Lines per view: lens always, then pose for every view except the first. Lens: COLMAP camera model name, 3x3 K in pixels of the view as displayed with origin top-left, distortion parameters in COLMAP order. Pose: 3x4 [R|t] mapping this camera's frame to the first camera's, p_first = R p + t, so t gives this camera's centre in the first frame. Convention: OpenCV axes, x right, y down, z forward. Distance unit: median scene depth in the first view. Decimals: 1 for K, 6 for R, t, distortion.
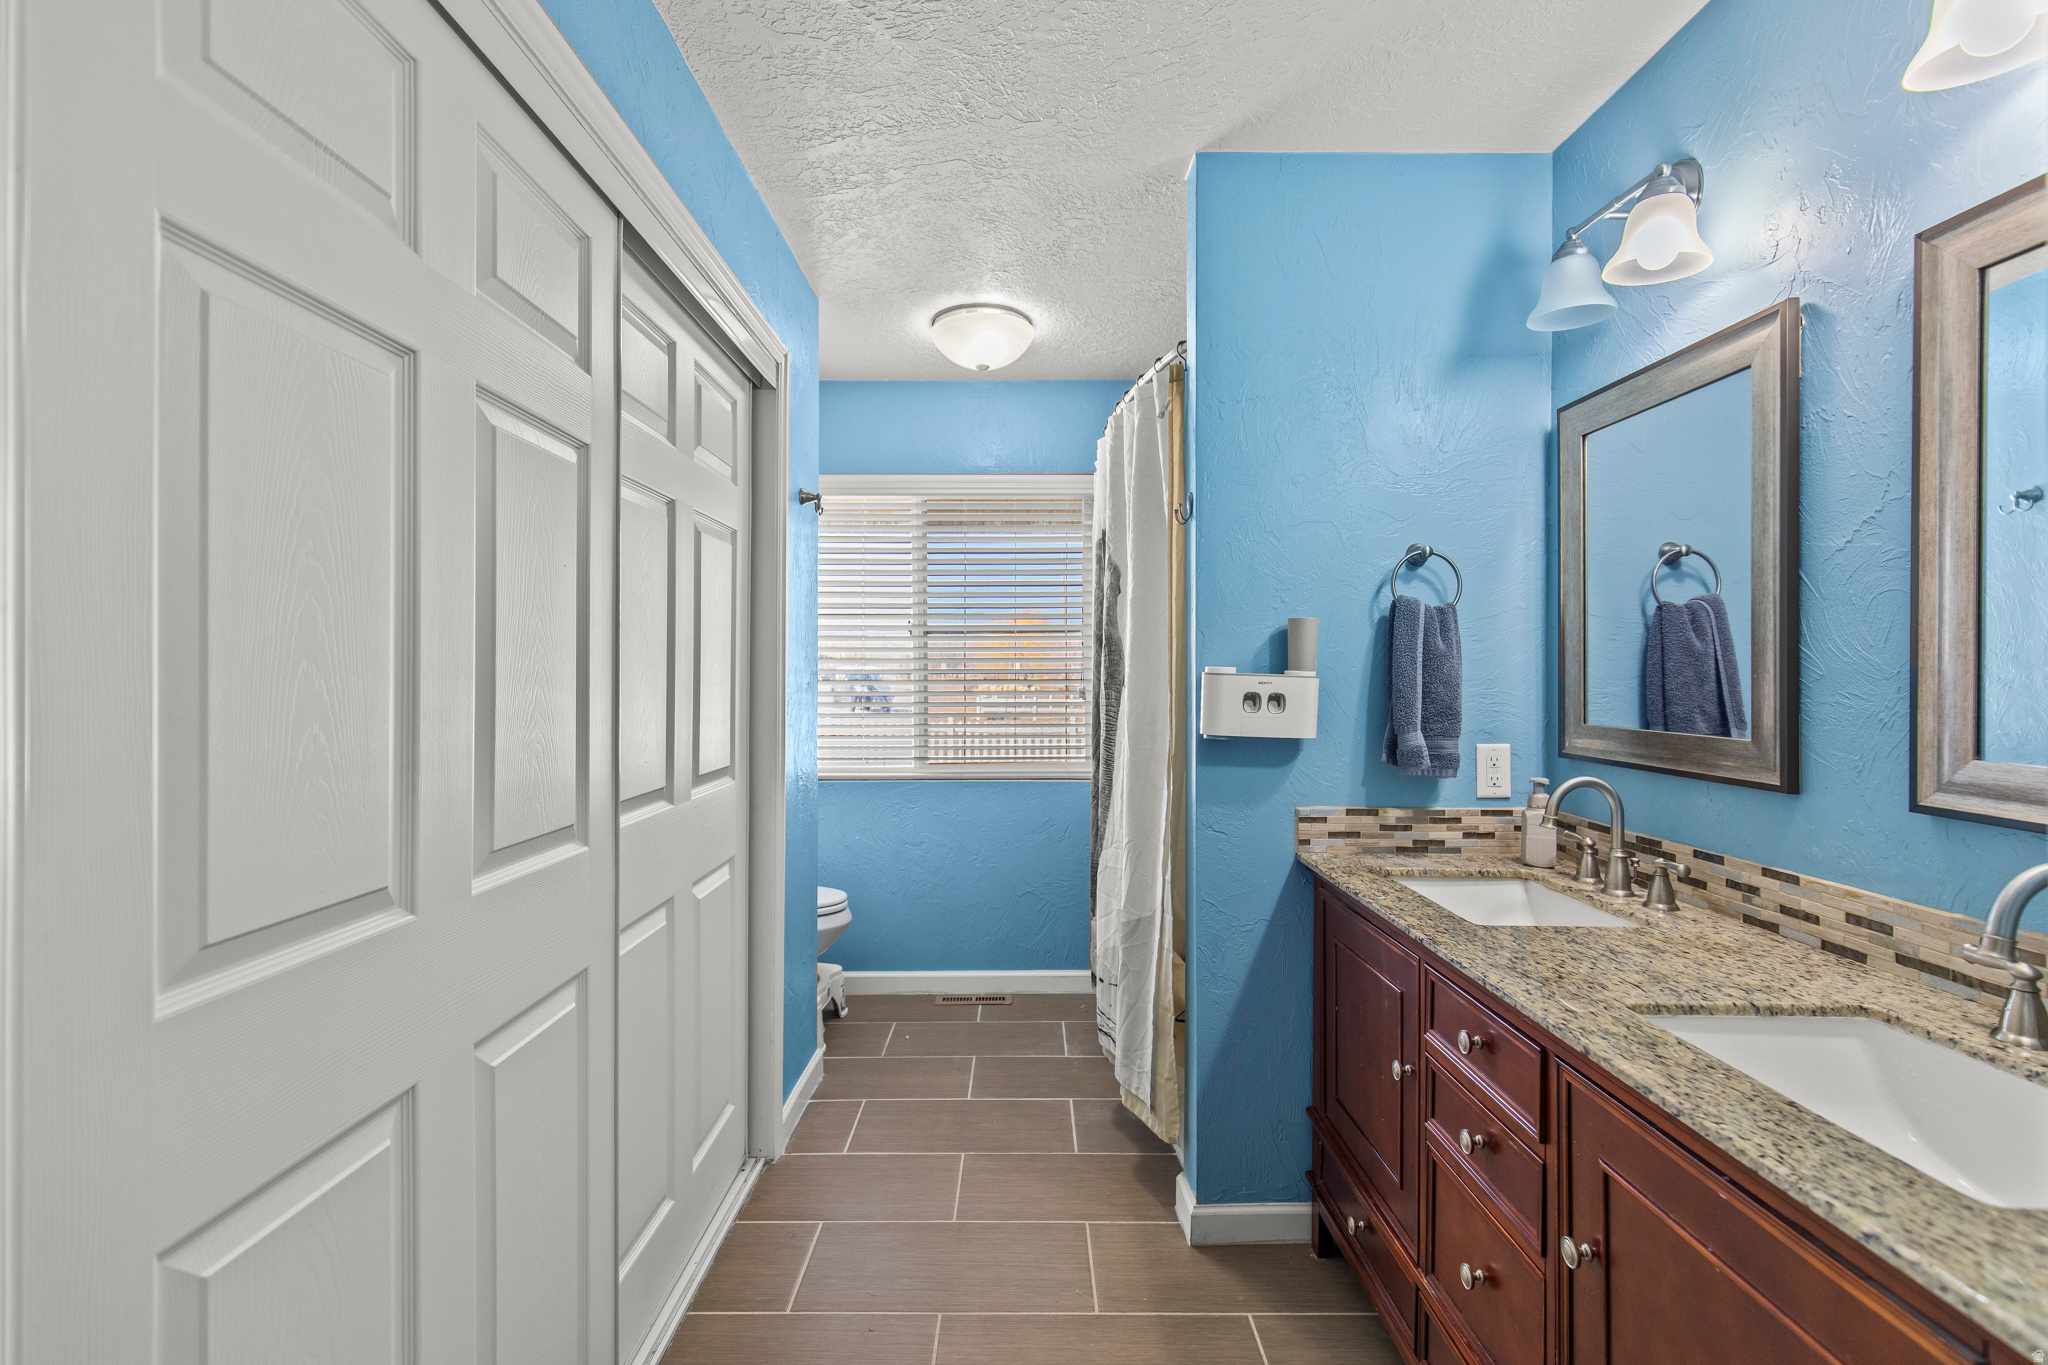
lens RADIAL K [[942.3, 0, 1020.4], [0, 942.3, 654.2], [0, 0, 1]] dist [0.007604, -0.000791]
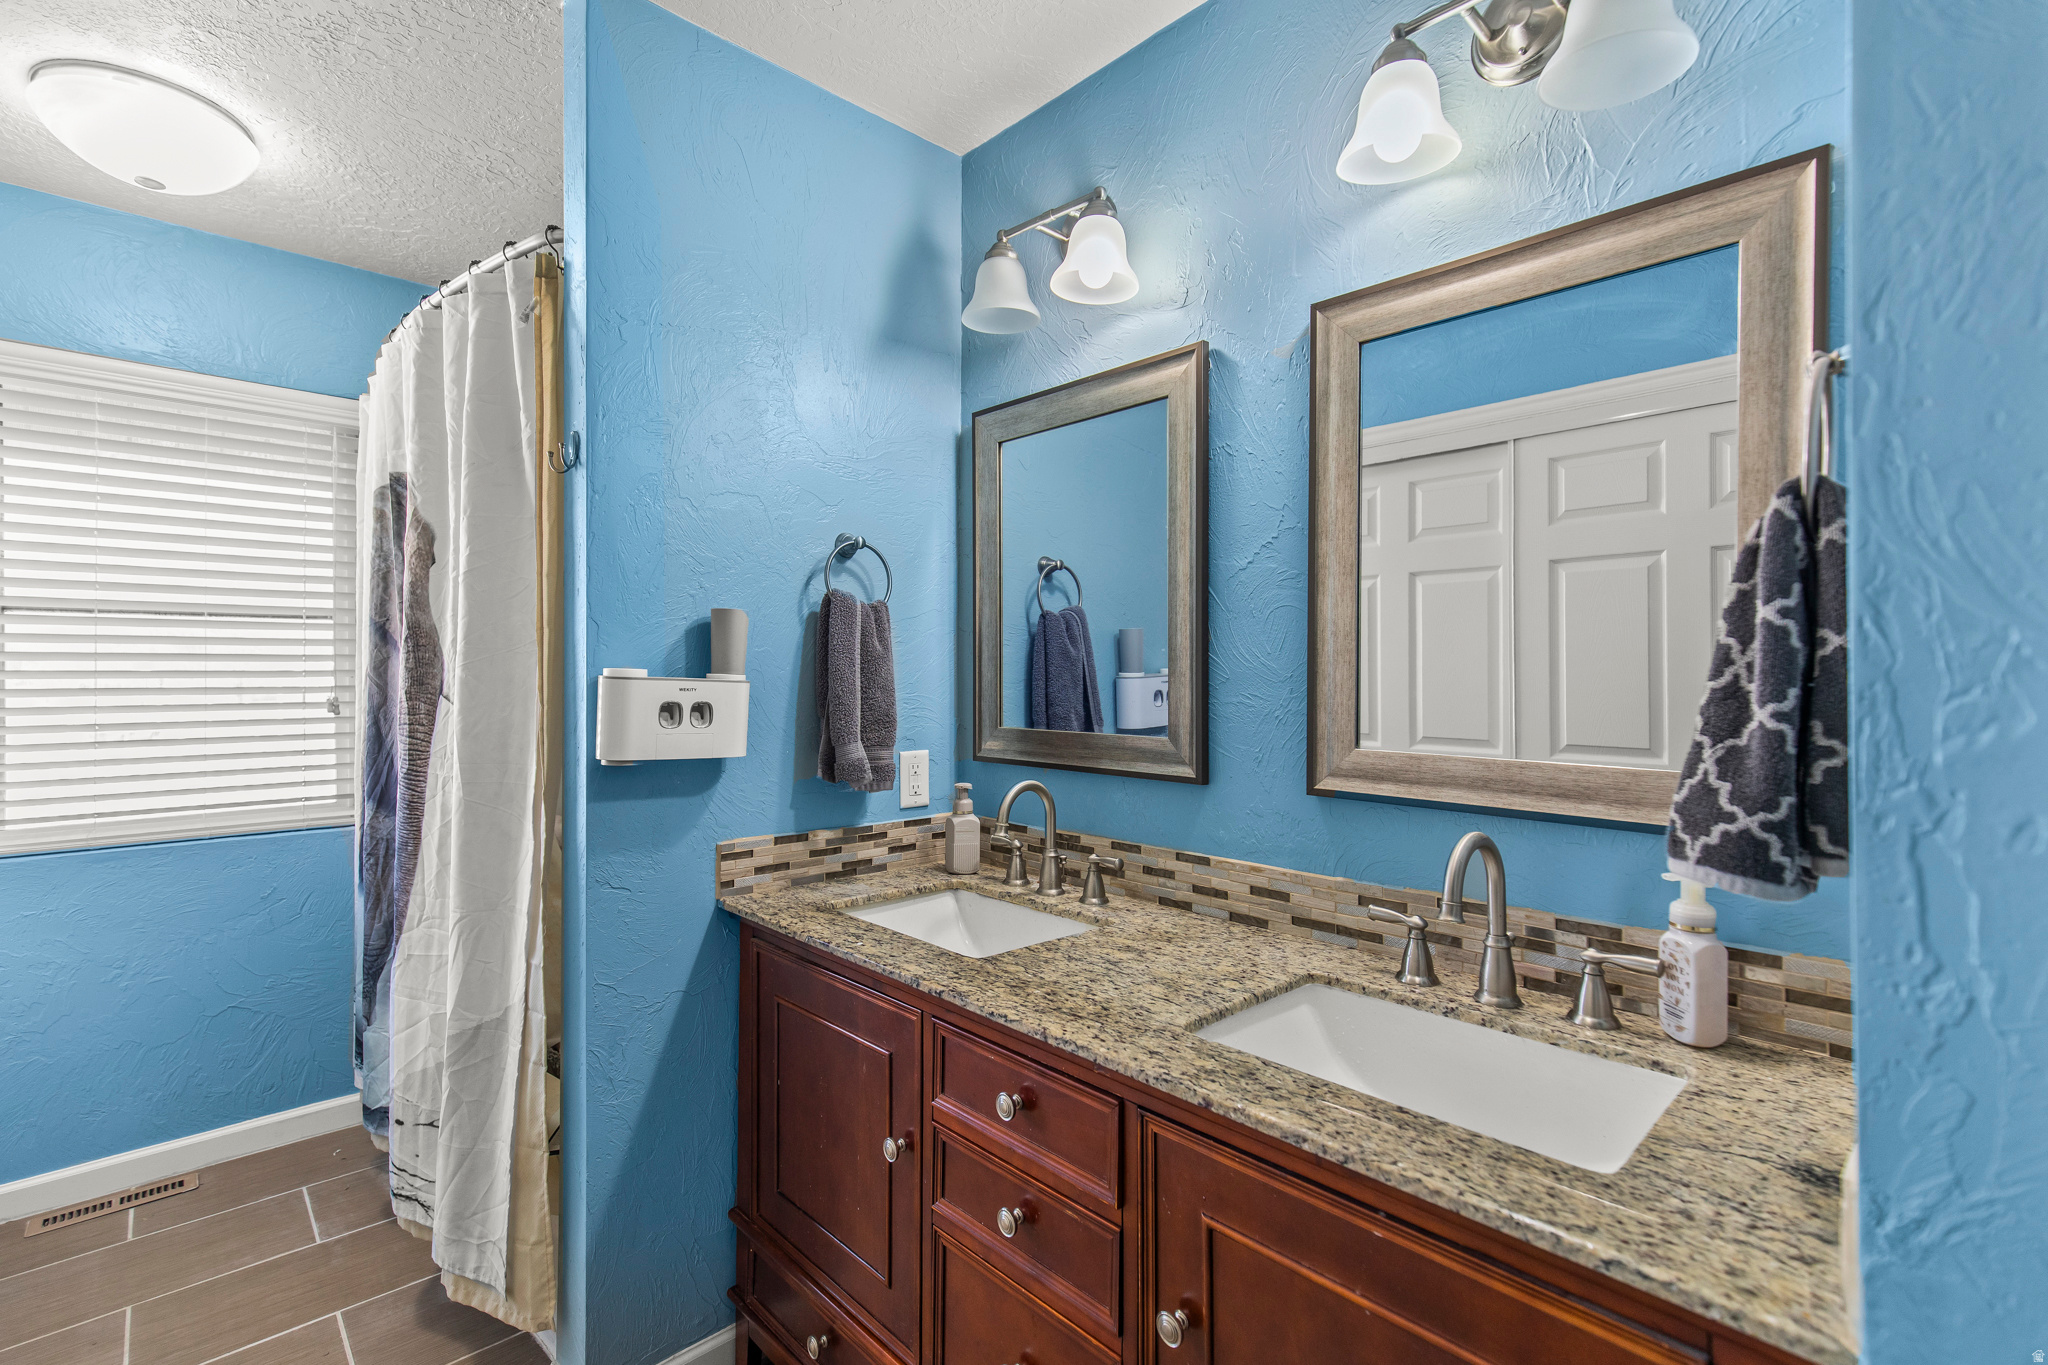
lens RADIAL K [[926.3, 0, 1024.9], [0, 926.3, 667.4], [0, 0, 1]] dist [0.008345, -0.000969]
pose [[0.728069, 0.006053, 0.685477, -0.064607], [-0.013113, 0.999901, 0.005099, 0.004479], [-0.685378, -0.012701, 0.728077, 0.250520]]
